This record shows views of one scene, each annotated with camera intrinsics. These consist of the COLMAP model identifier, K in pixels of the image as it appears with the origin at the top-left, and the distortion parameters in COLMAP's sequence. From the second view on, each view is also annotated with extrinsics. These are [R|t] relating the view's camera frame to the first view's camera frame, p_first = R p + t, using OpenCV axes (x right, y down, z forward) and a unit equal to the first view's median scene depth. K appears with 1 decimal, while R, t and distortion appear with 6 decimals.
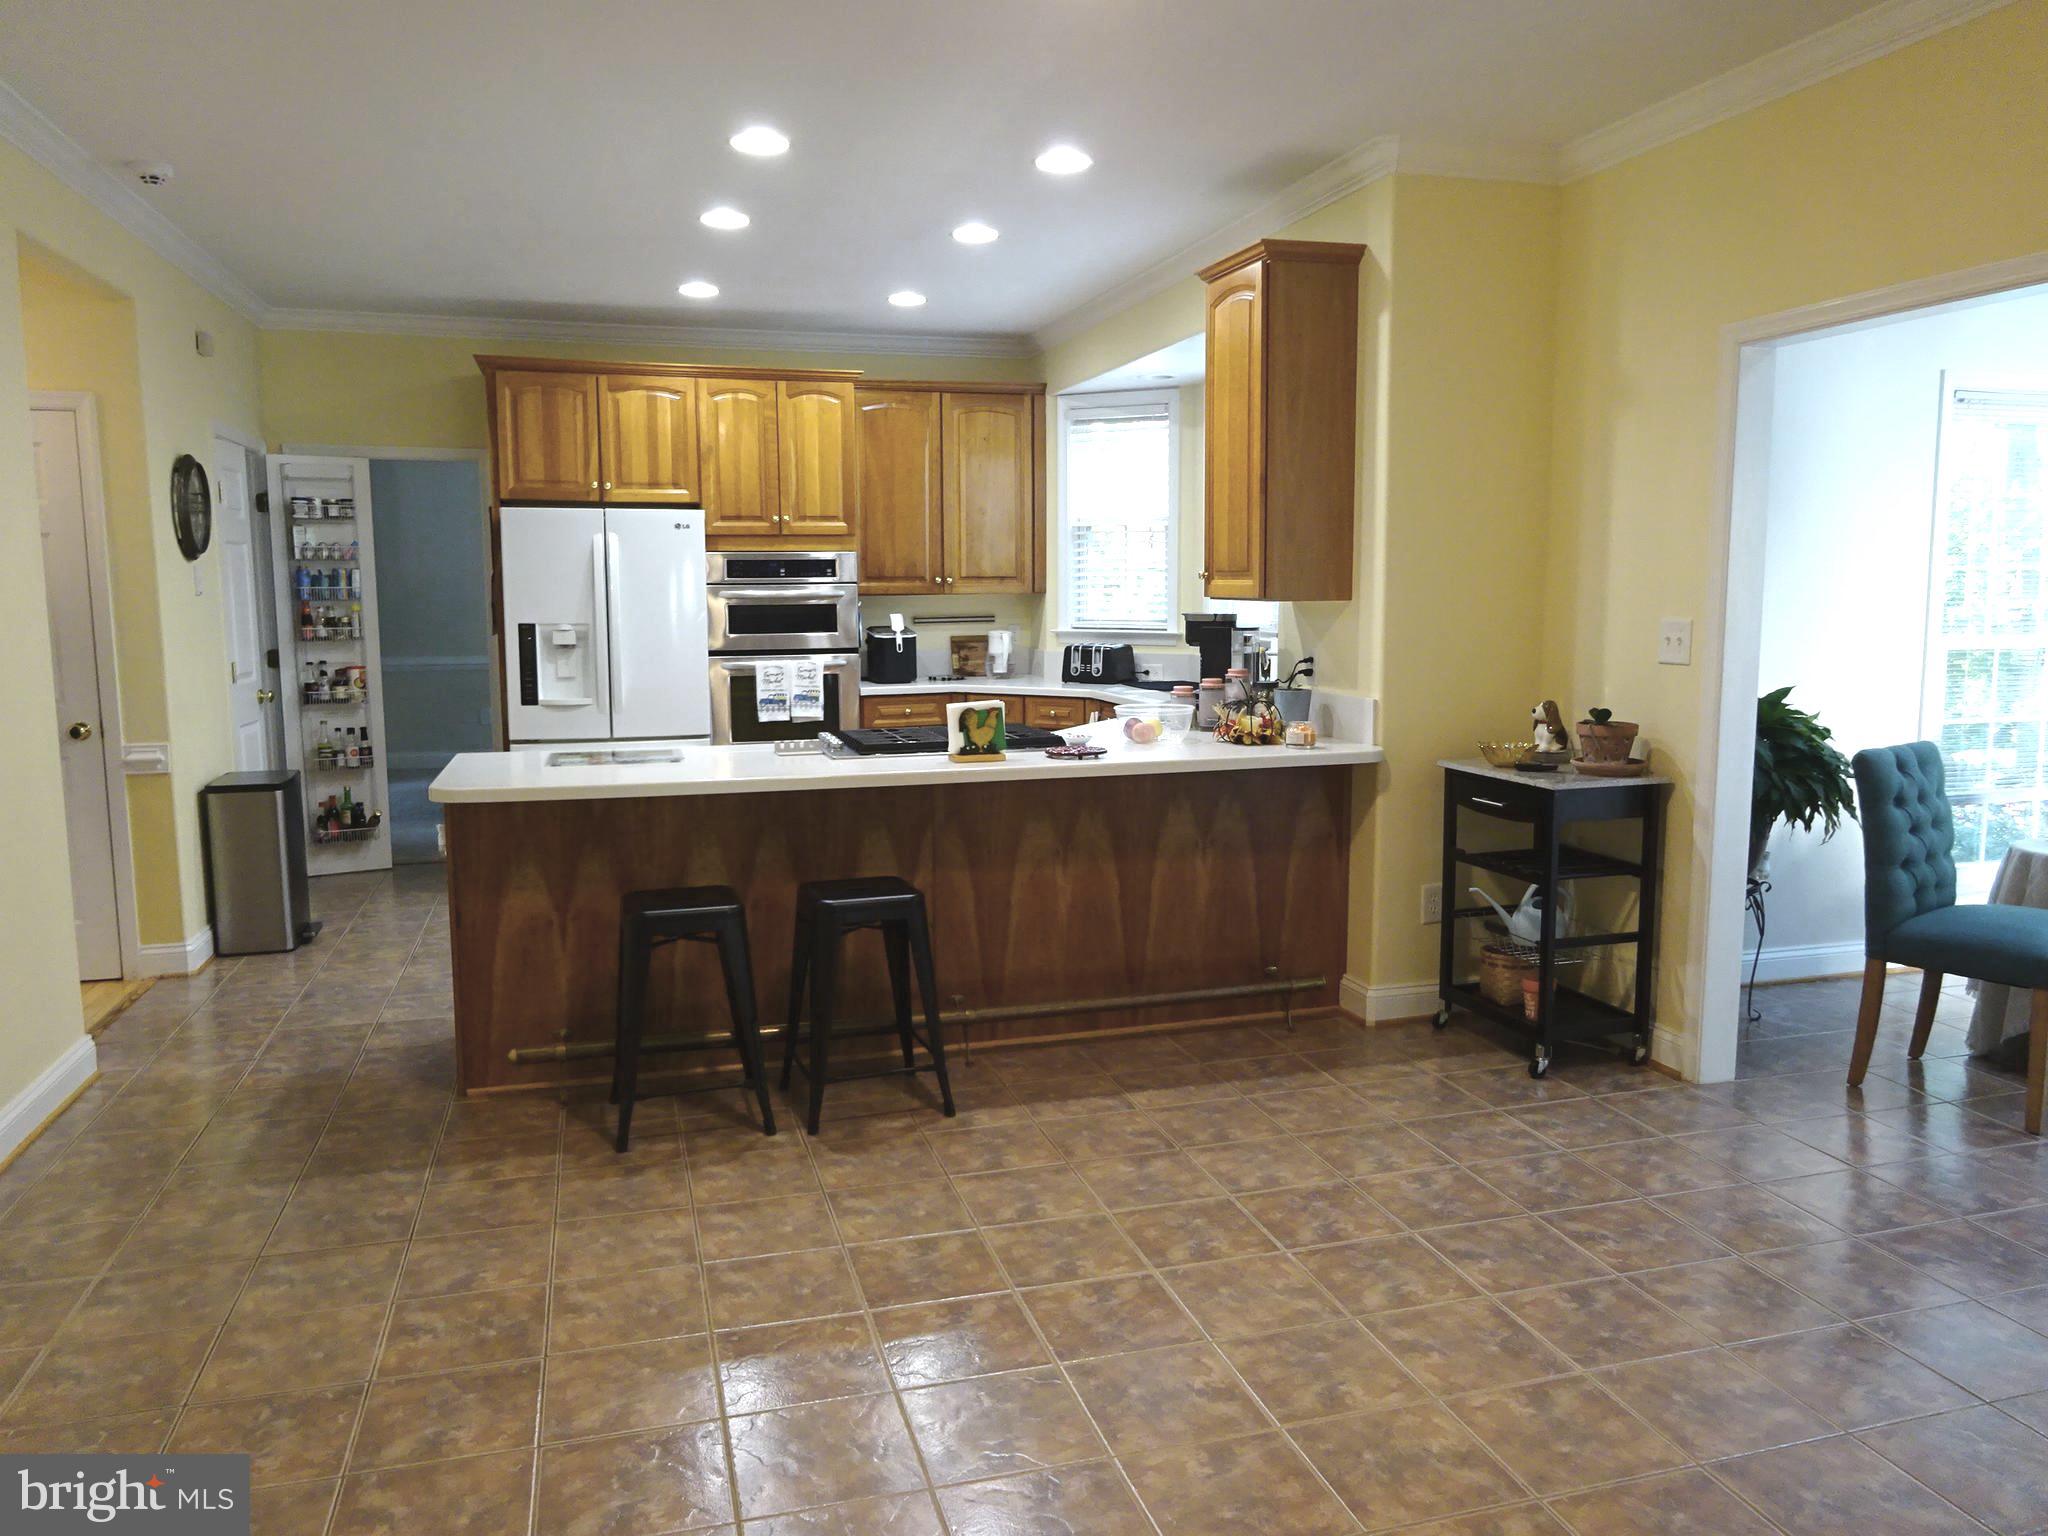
lens RADIAL K [[1499.4, 0, 1024.0], [0, 1499.4, 768.0], [0, 0, 1]] dist [0.001437, -0.004443]
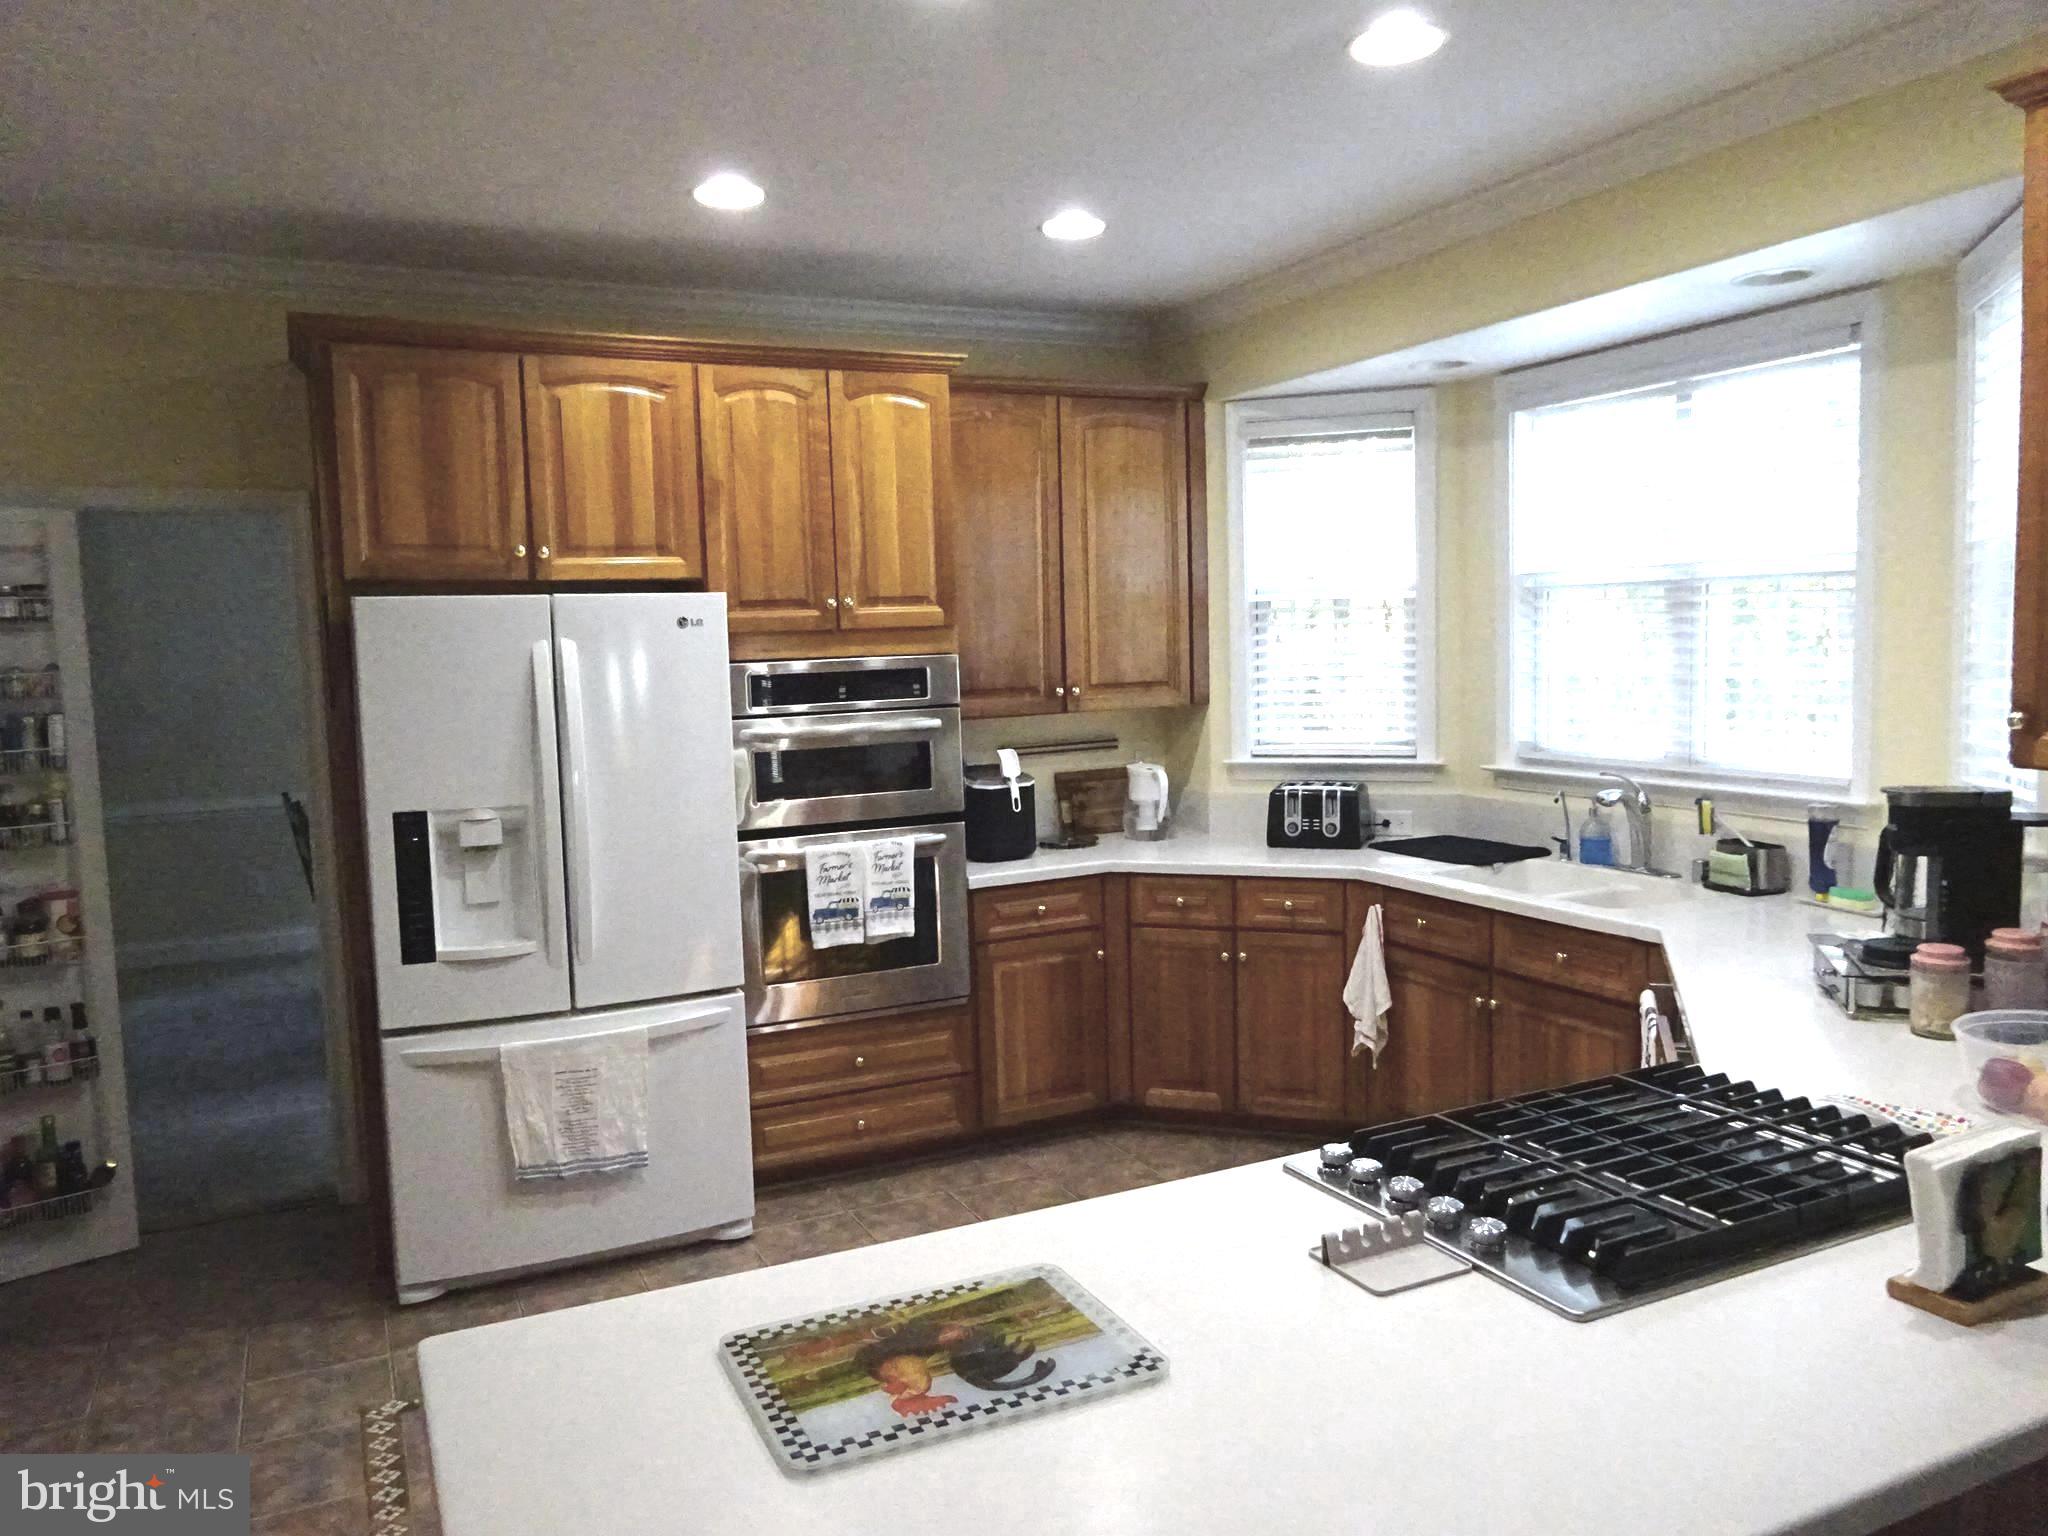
lens RADIAL K [[1499.4, 0, 1024.0], [0, 1499.4, 768.0], [0, 0, 1]] dist [0.001437, -0.004443]
pose [[0.985761, -0.040132, 0.163295, -0.189360], [0.045714, 0.998487, -0.030573, -0.080067], [-0.161821, 0.037602, 0.986103, 0.409534]]
